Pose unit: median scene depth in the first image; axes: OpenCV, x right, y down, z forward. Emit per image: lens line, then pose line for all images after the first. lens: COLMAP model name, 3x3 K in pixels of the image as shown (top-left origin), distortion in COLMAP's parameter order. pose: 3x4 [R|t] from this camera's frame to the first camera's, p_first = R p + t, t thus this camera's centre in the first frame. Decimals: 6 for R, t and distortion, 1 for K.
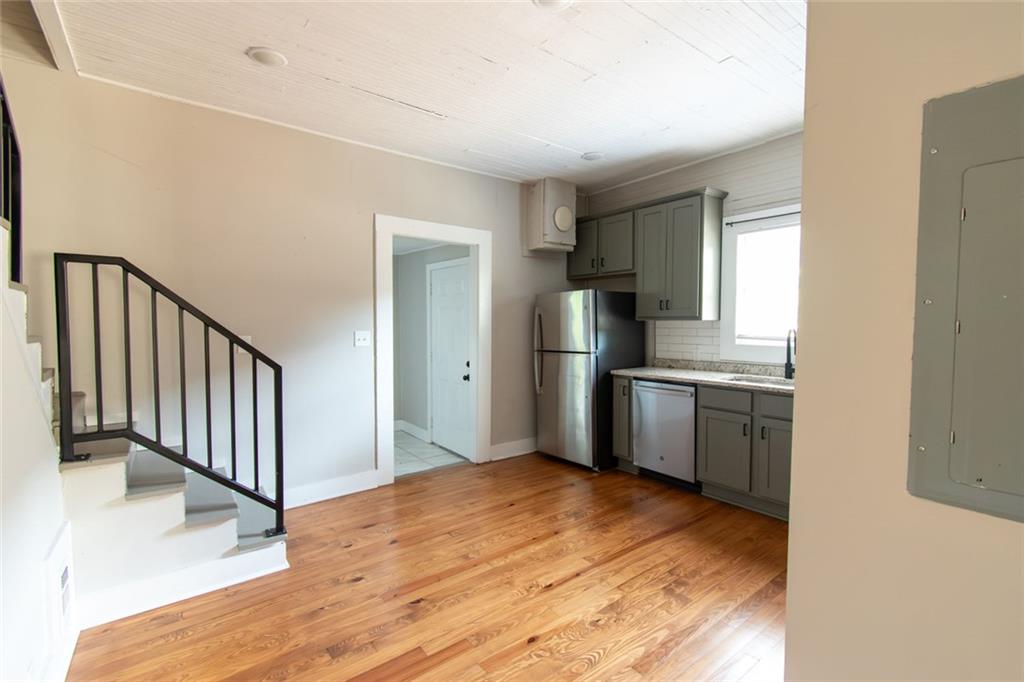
lens RADIAL K [[453.9, 0, 522.5], [0, 453.9, 341.3], [0, 0, 1]] dist [0.007892, -0.000802]
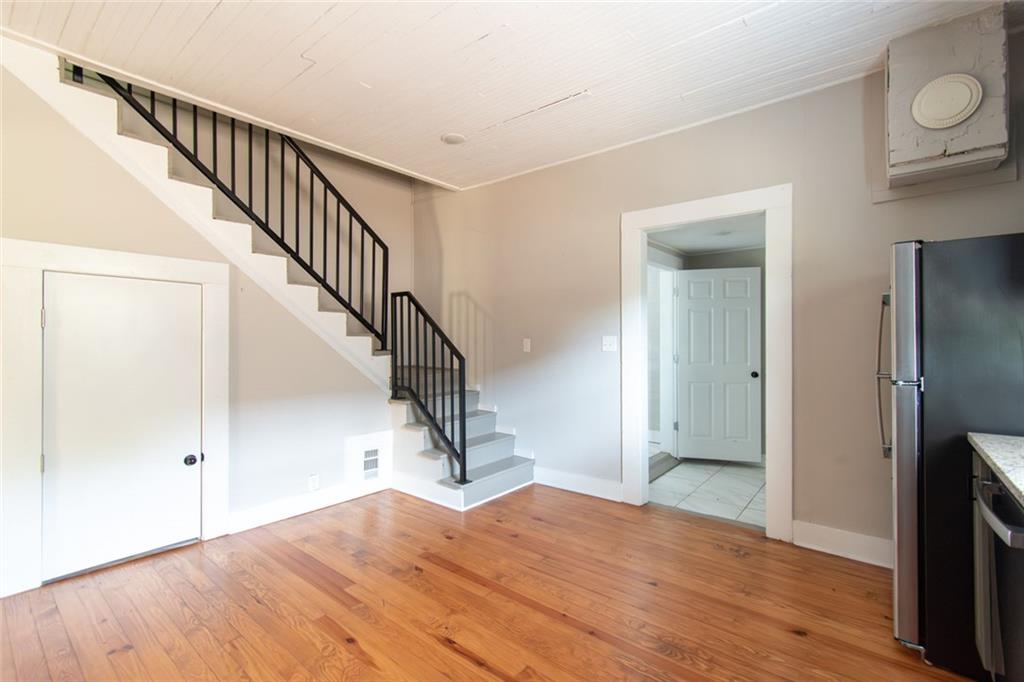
lens RADIAL K [[453.9, 0, 522.5], [0, 453.9, 341.3], [0, 0, 1]] dist [0.007892, -0.000802]
pose [[0.238790, 0.006751, -0.971048, 0.724729], [-0.042250, 0.999101, -0.003443, 0.000771], [0.970152, 0.041849, 0.238861, 0.753297]]
